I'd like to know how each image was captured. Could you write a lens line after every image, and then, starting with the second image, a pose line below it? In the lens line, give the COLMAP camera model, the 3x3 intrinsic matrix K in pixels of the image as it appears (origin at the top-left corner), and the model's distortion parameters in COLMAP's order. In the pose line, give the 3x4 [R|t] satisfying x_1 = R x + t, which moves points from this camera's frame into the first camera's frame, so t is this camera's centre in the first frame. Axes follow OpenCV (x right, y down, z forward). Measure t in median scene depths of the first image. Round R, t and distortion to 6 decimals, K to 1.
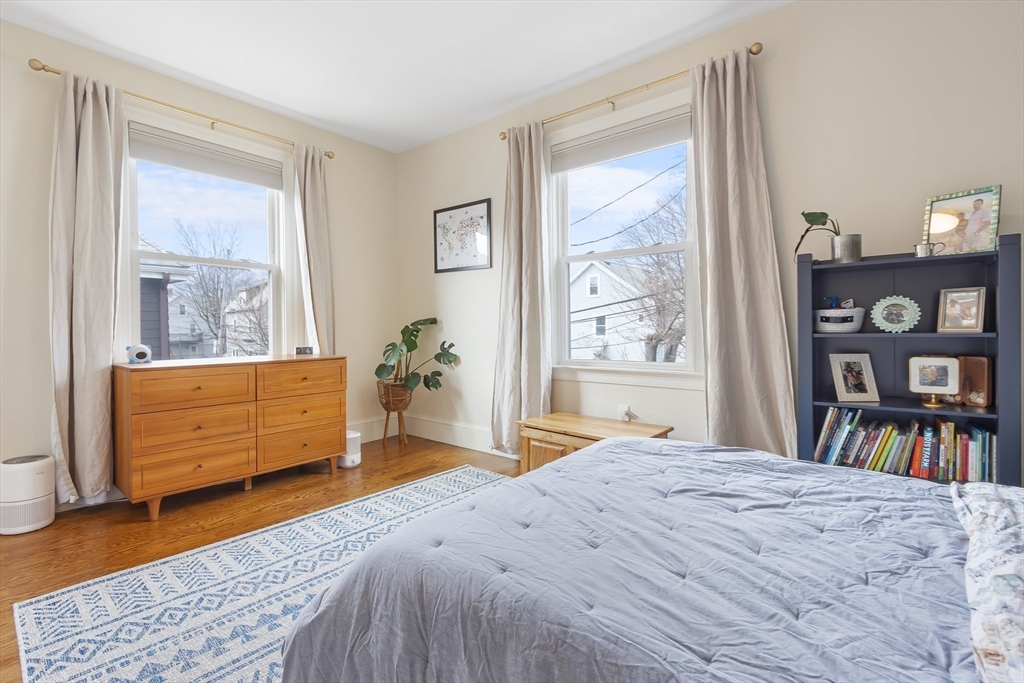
lens RADIAL K [[471.3, 0, 491.6], [0, 471.3, 332.1], [0, 0, 1]] dist [0.002531, 0.000078]
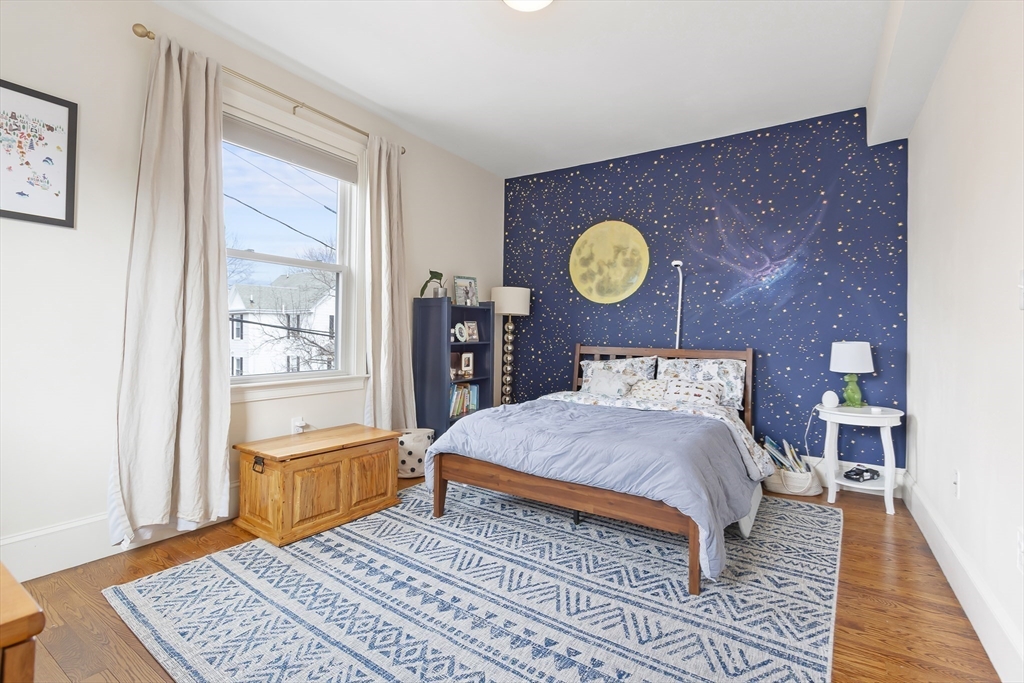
lens RADIAL K [[471.3, 0, 491.6], [0, 471.3, 332.1], [0, 0, 1]] dist [0.002531, 0.000078]
pose [[-0.106114, 0.014546, 0.994248, -0.949873], [0.004816, 0.999889, -0.014115, -0.009593], [-0.994342, 0.003291, -0.106172, 0.902126]]
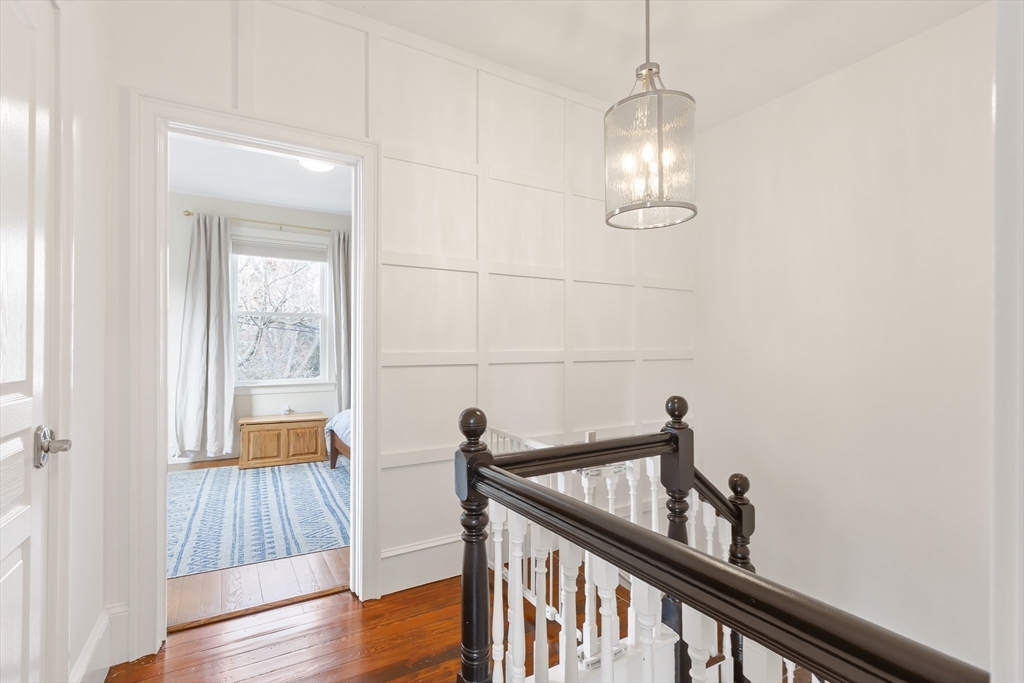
lens RADIAL K [[464.9, 0, 492.5], [0, 464.9, 342.8], [0, 0, 1]] dist [0.000340, -0.000025]
pose [[0.336627, 0.017963, 0.941467, -1.329821], [0.009252, 0.999707, -0.022382, -0.032183], [-0.941592, 0.016245, 0.336363, -0.331265]]
